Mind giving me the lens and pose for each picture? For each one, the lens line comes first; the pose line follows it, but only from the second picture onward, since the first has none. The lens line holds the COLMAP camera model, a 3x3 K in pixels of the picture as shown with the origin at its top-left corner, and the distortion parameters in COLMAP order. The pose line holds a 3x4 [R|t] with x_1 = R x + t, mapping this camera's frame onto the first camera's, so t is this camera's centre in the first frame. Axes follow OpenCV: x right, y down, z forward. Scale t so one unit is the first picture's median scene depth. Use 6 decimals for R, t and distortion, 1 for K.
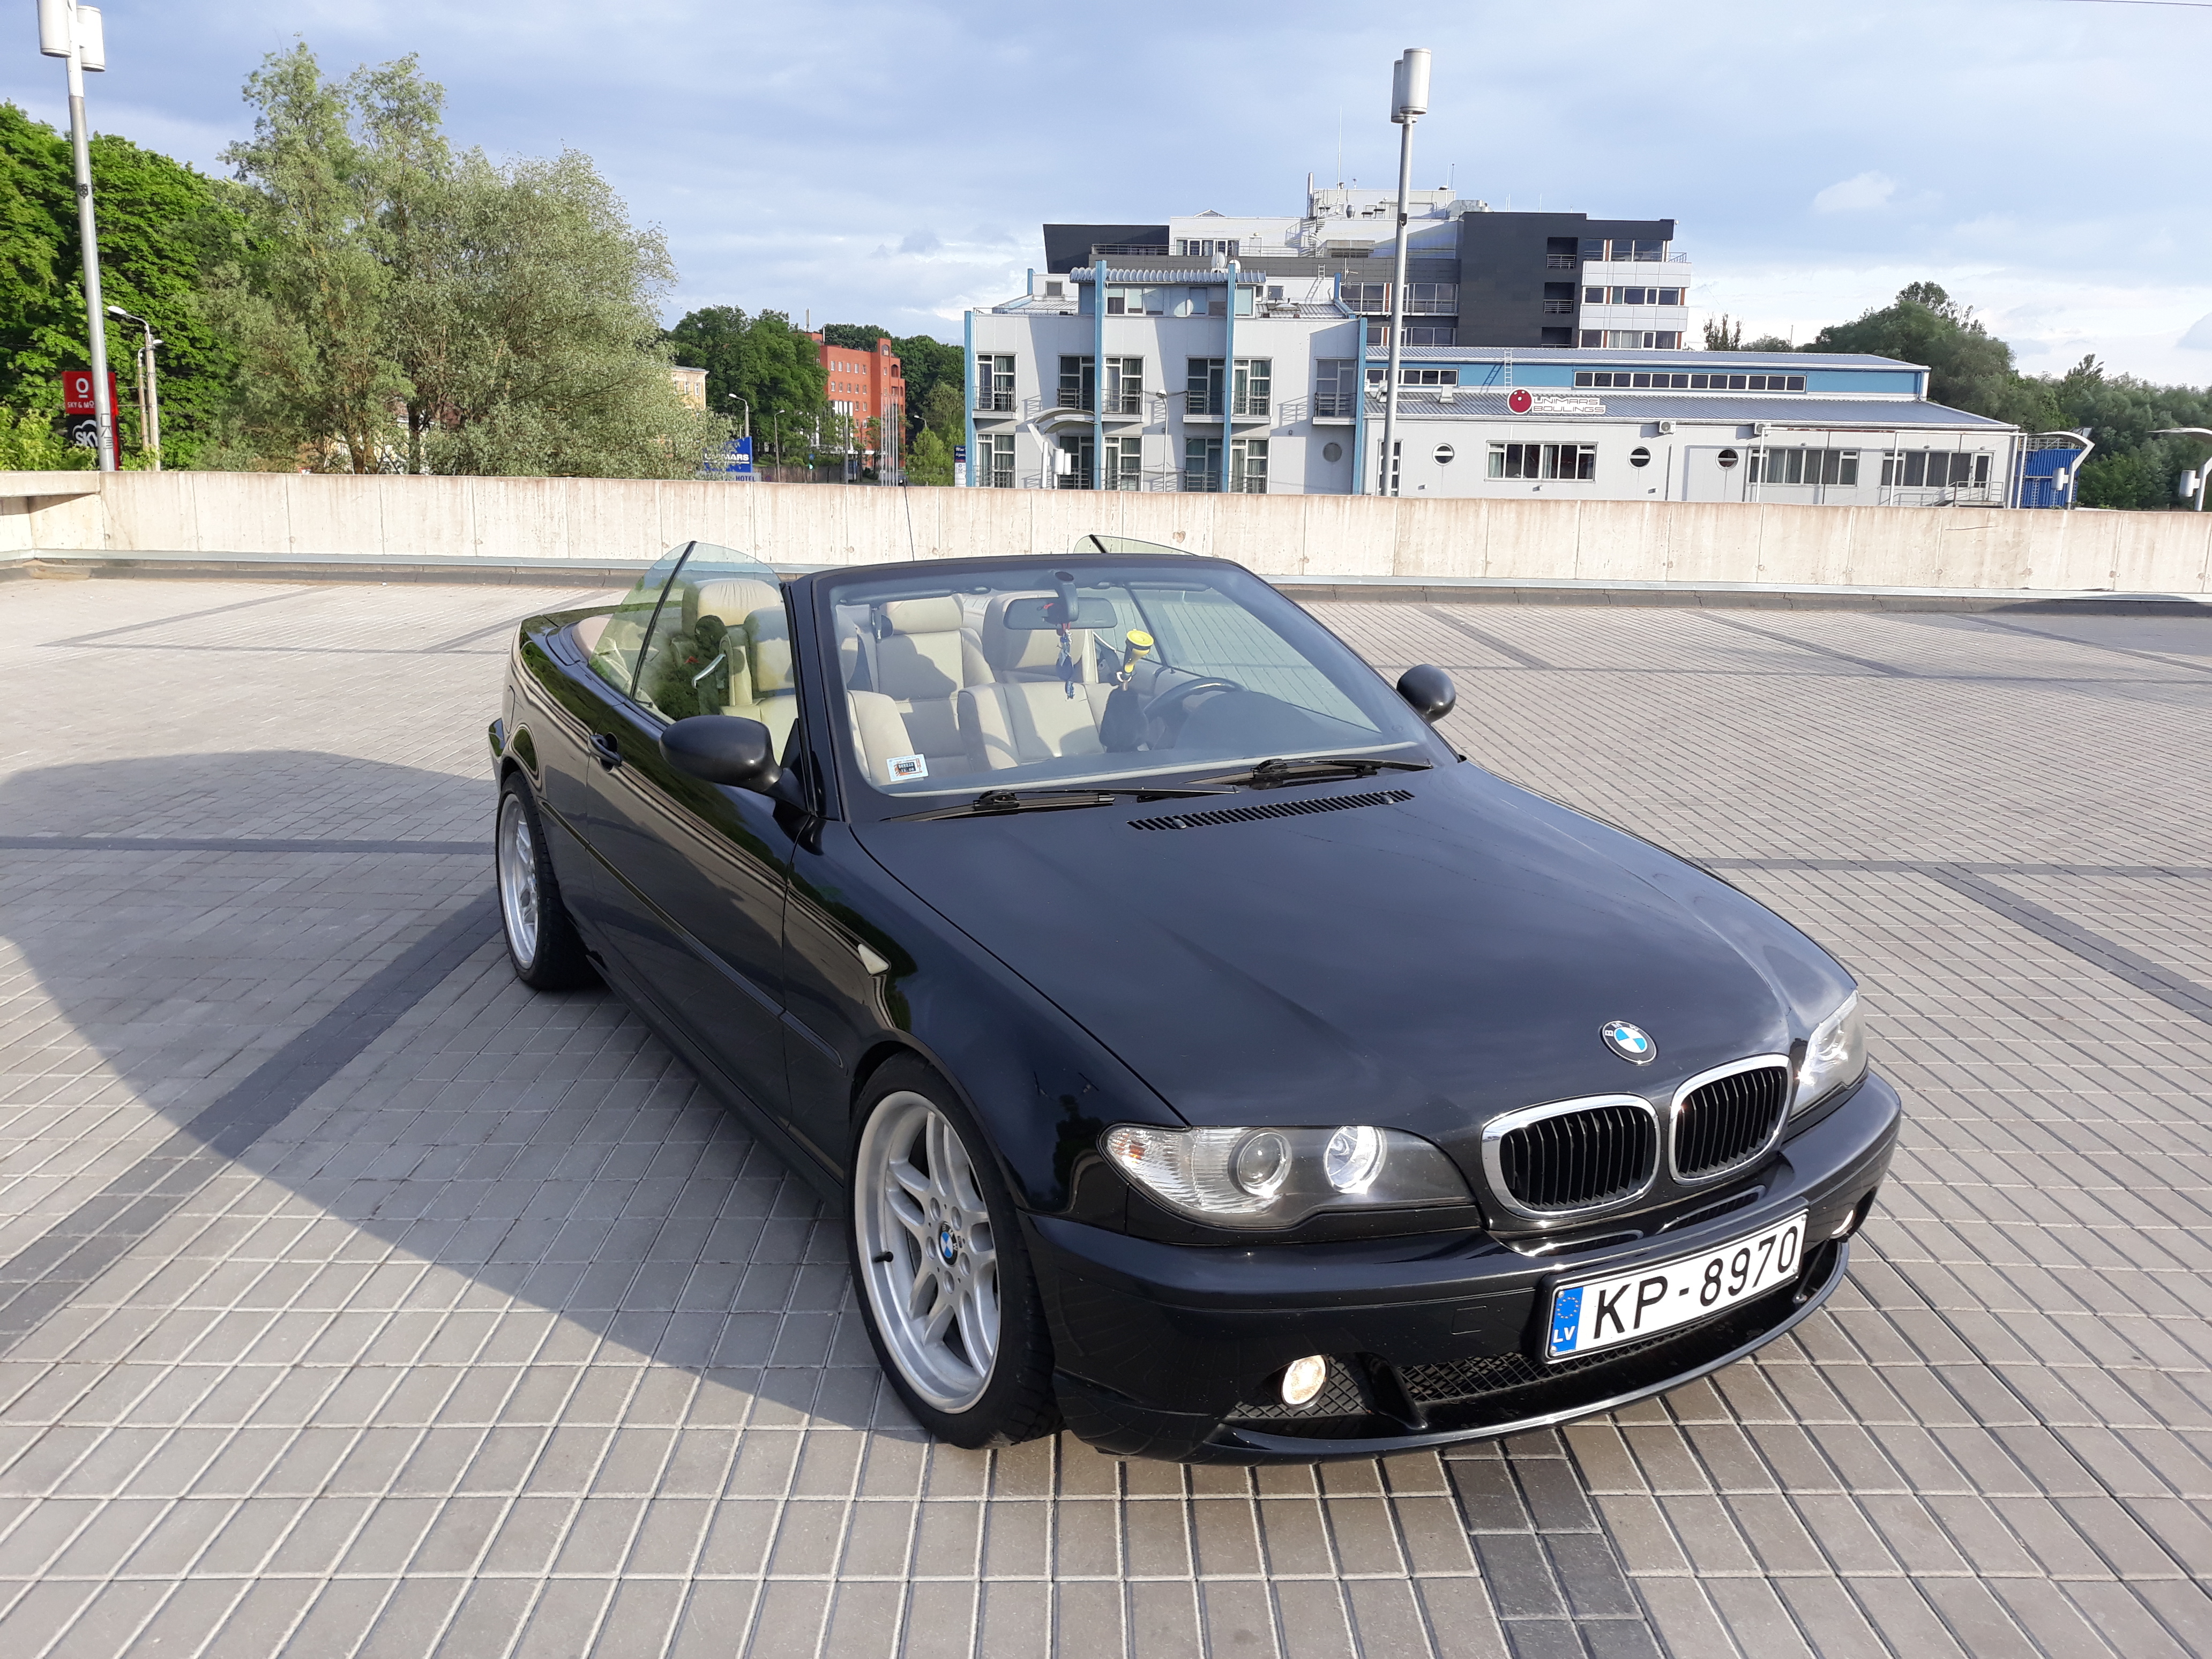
lens RADIAL K [[1826.2, 0, 1117.0], [0, 1826.2, 837.4], [0, 0, 1]] dist [-0.021430, 0.027087]
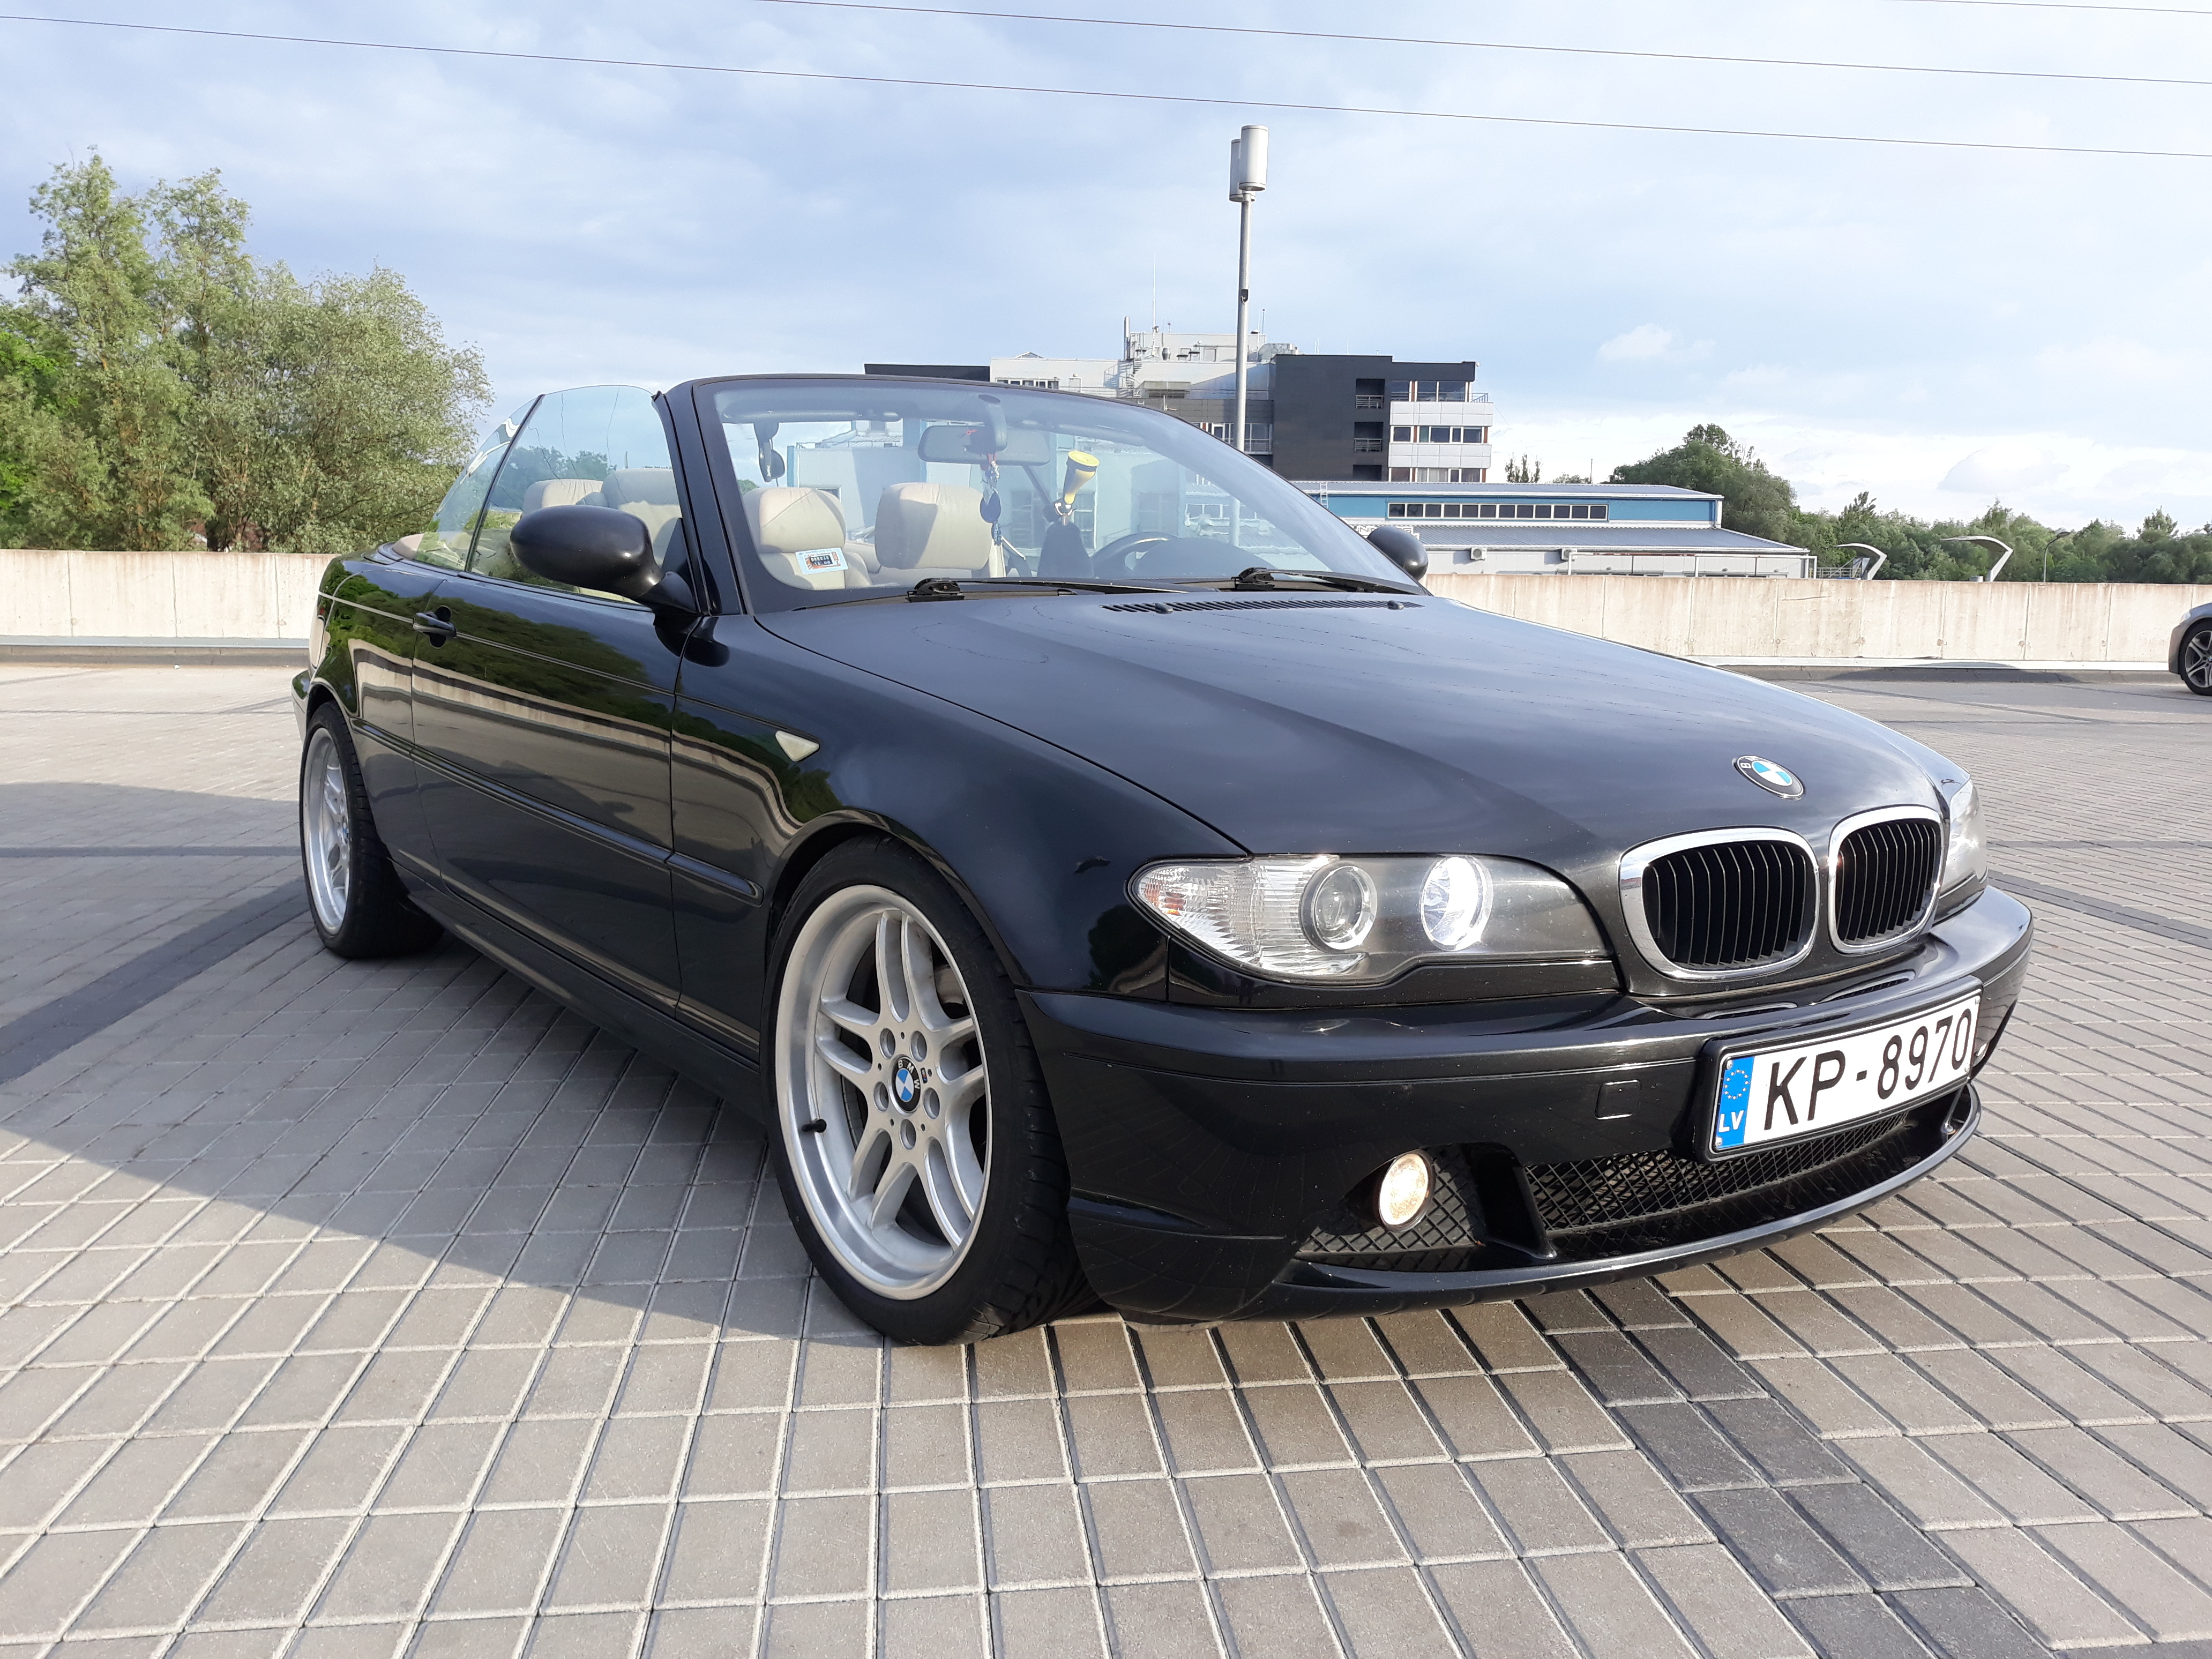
lens RADIAL K [[1823.5, 0, 1114.9], [0, 1823.5, 844.8], [0, 0, 1]] dist [-0.017349, 0.023224]
pose [[0.995450, -0.017295, 0.093698, -0.052034], [0.023904, 0.997269, -0.069882, 0.125074], [-0.092233, 0.071803, 0.993145, 0.153327]]
